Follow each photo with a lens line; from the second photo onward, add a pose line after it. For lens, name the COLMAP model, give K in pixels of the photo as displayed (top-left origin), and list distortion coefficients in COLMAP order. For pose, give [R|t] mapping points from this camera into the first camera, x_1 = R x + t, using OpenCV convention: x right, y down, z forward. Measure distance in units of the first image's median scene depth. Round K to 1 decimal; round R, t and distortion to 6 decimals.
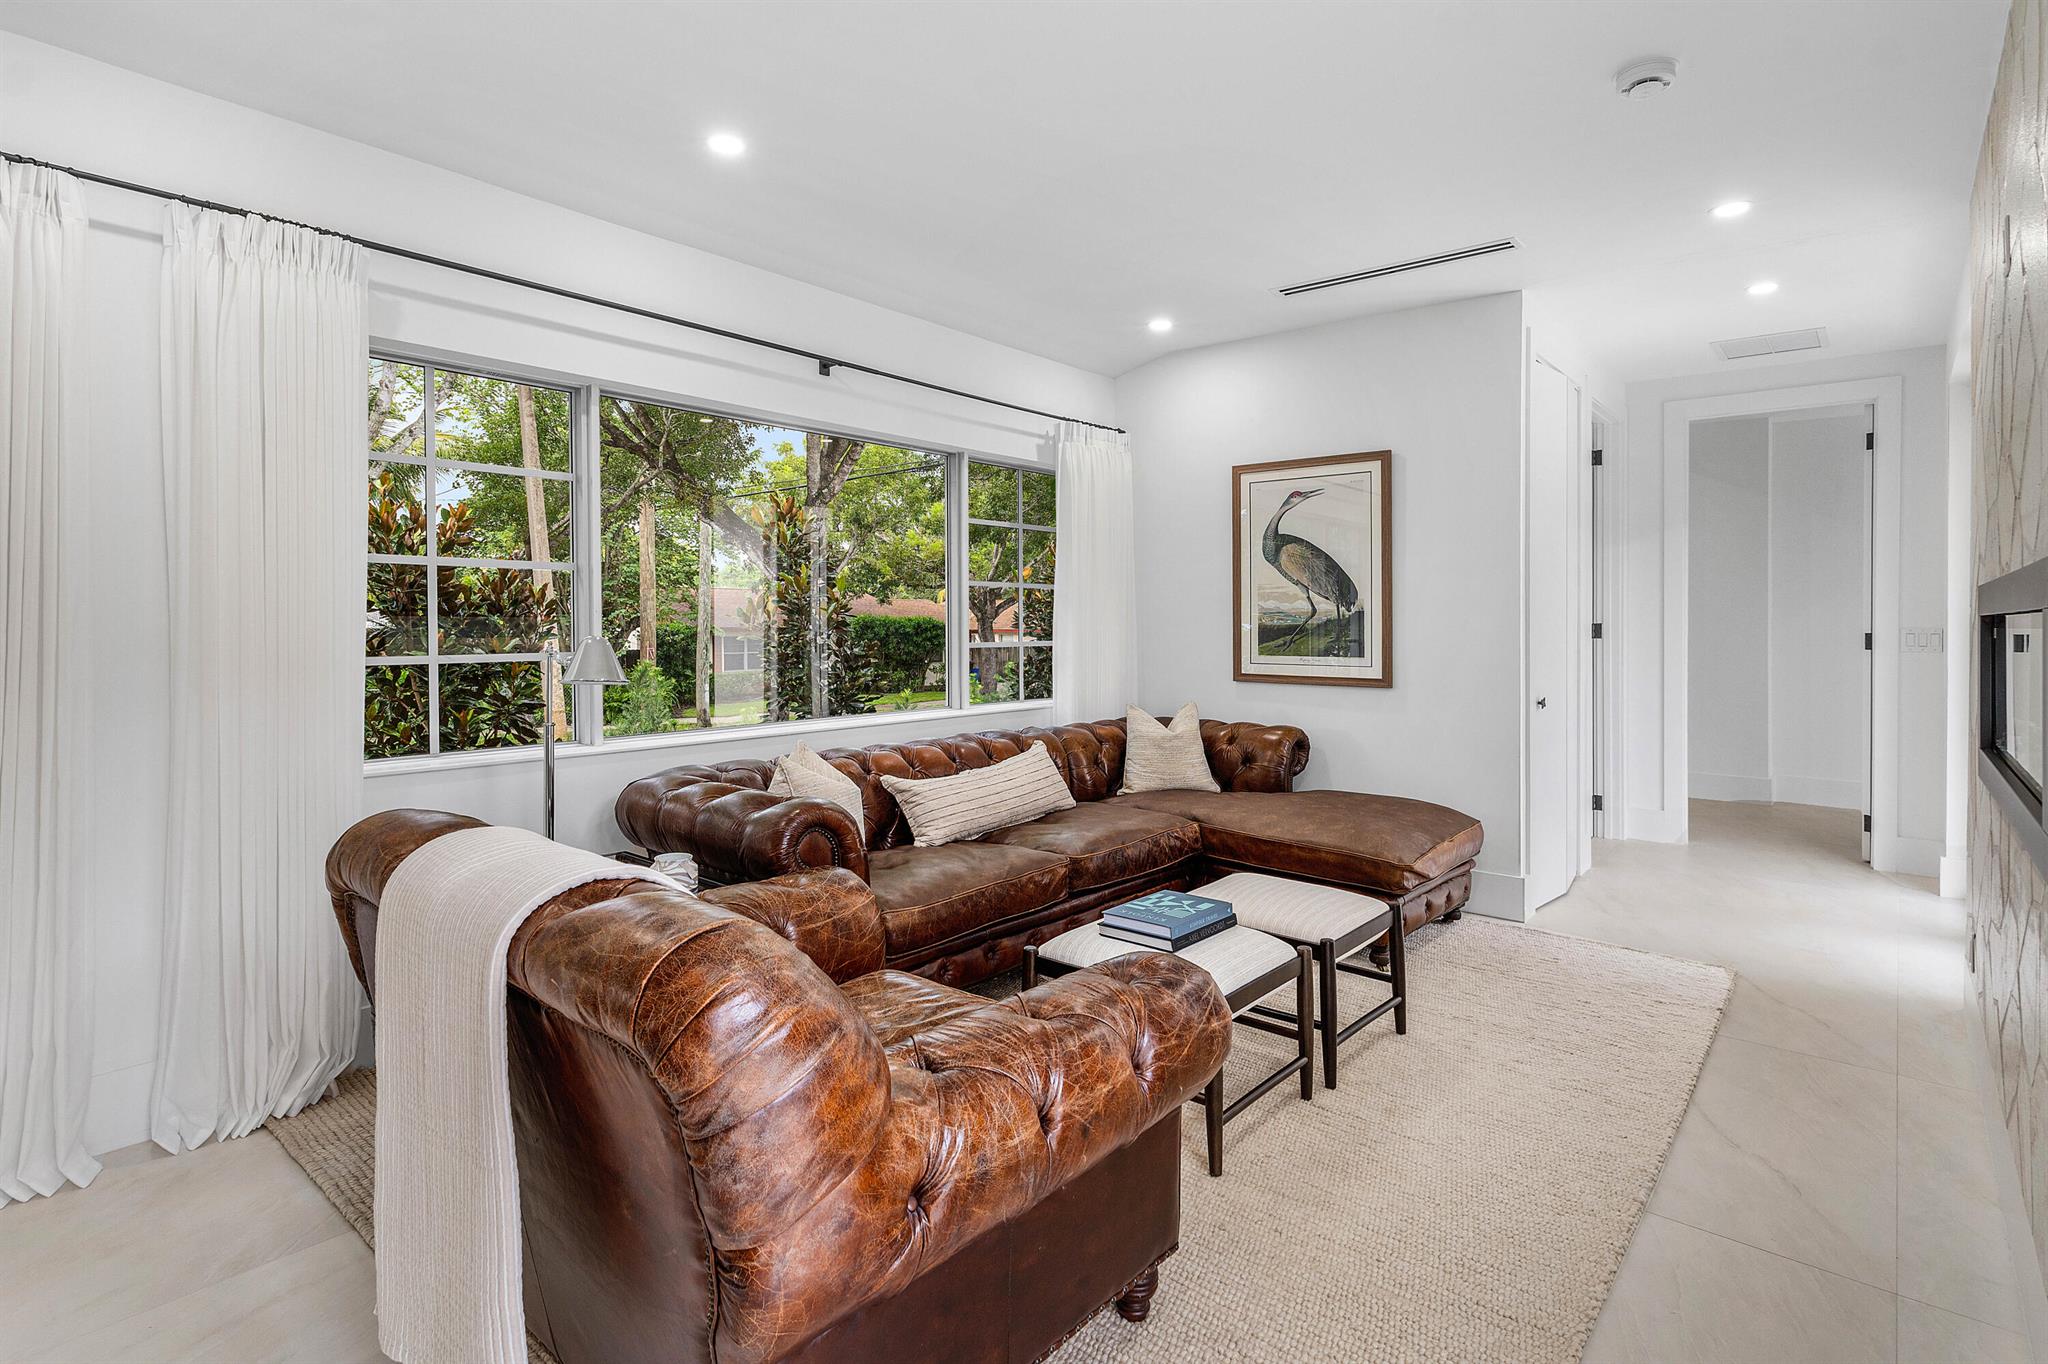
lens RADIAL K [[1011.5, 0, 1045.7], [0, 1011.5, 638.9], [0, 0, 1]] dist [0.003116, 0.000249]
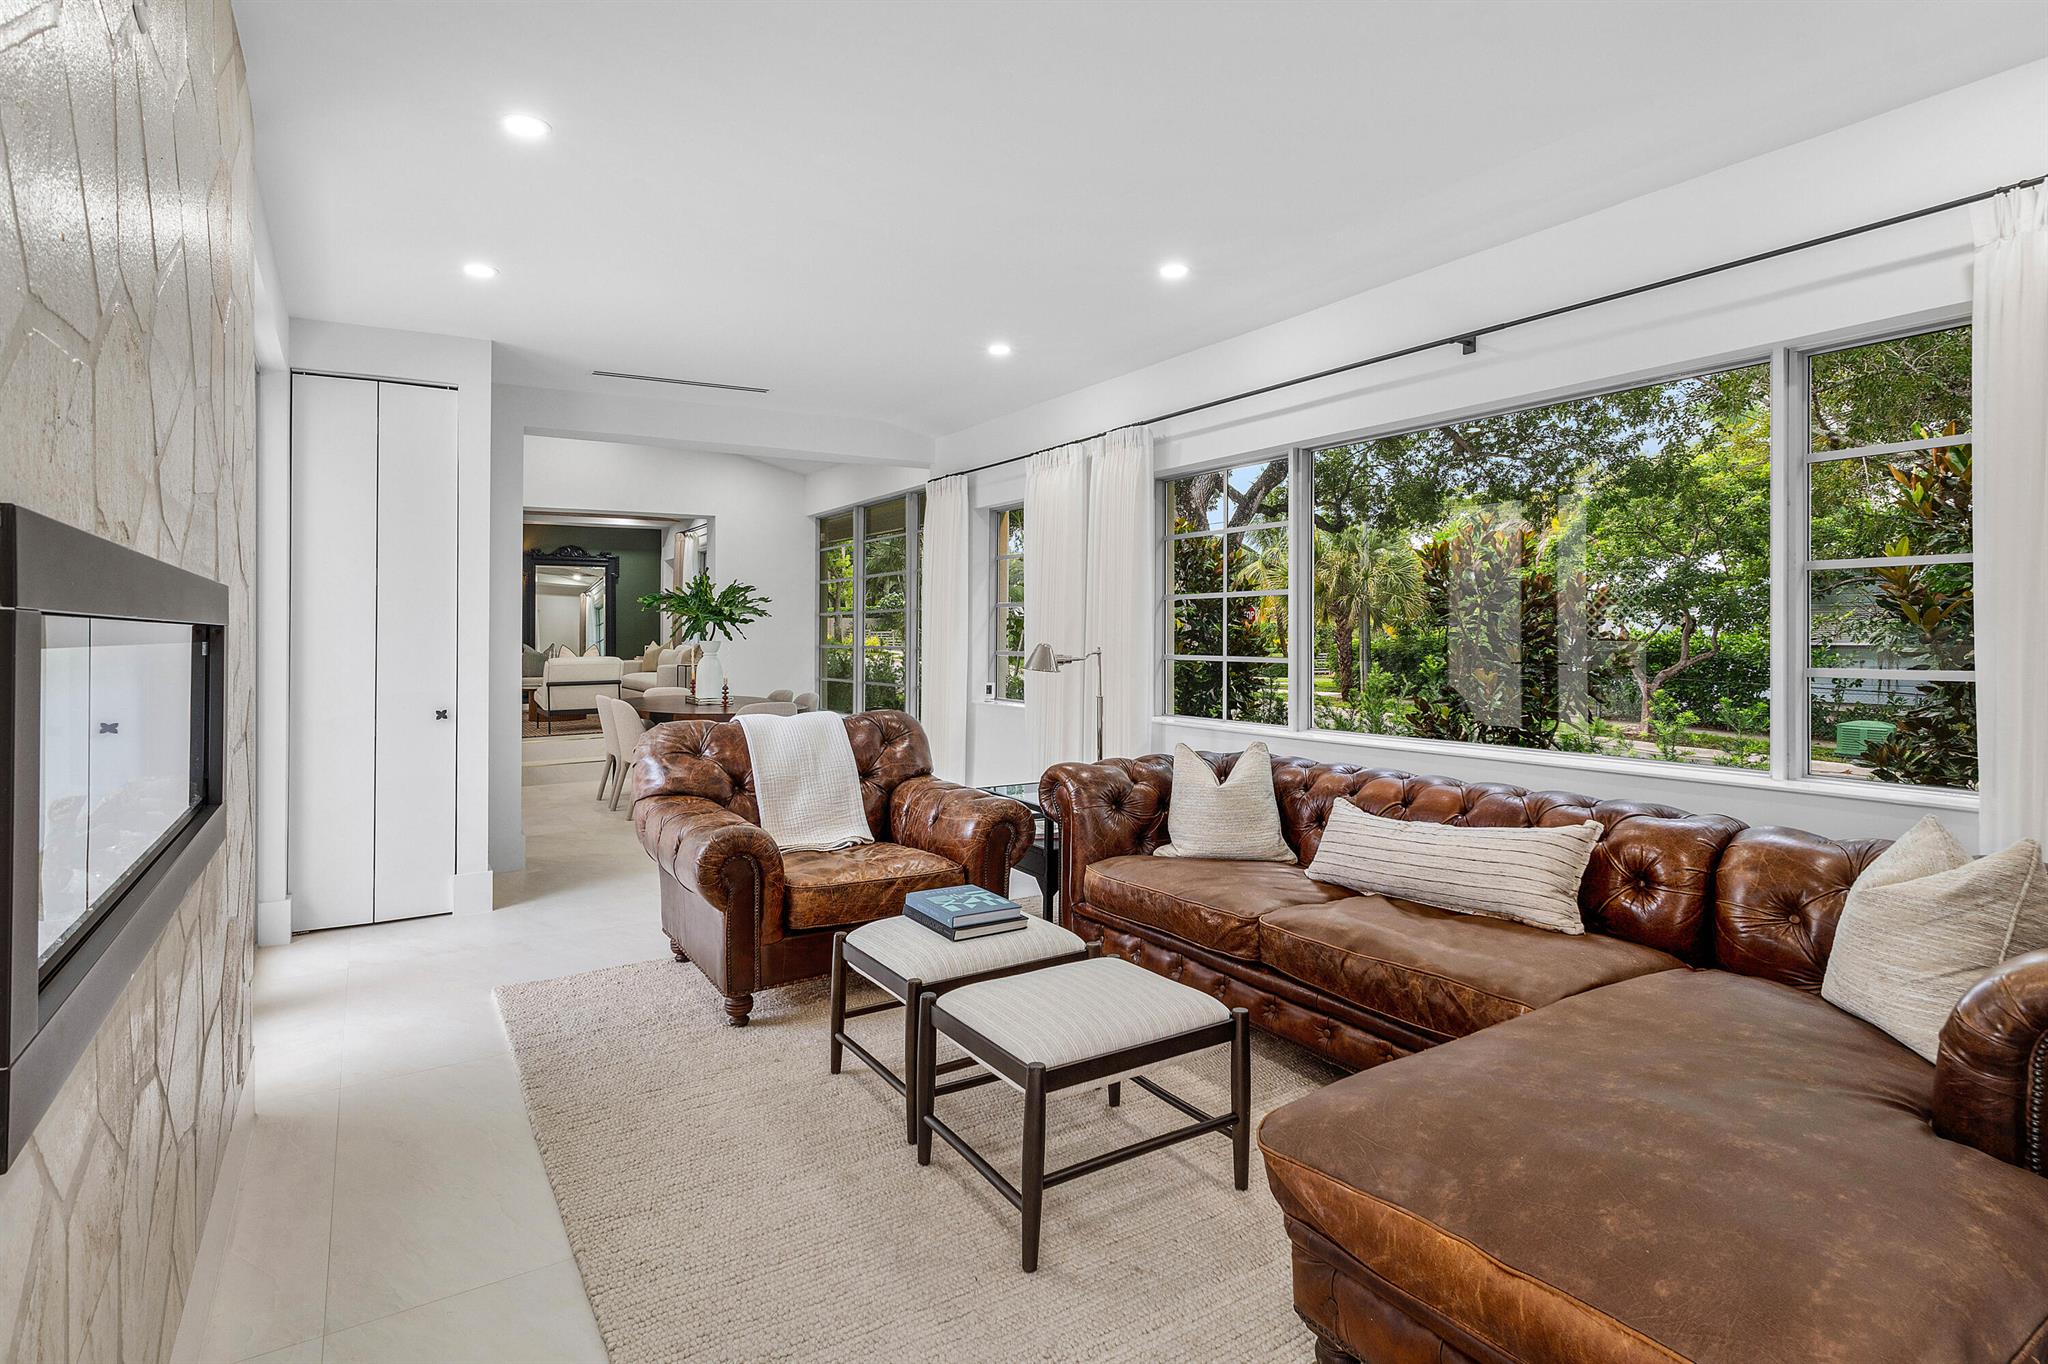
lens RADIAL K [[1011.5, 0, 1045.7], [0, 1011.5, 638.9], [0, 0, 1]] dist [0.003116, 0.000249]
pose [[-0.277334, -0.001296, -0.960773, 0.749228], [-0.018104, 0.999829, 0.003878, -0.007528], [0.960603, 0.018470, -0.277310, 0.910370]]
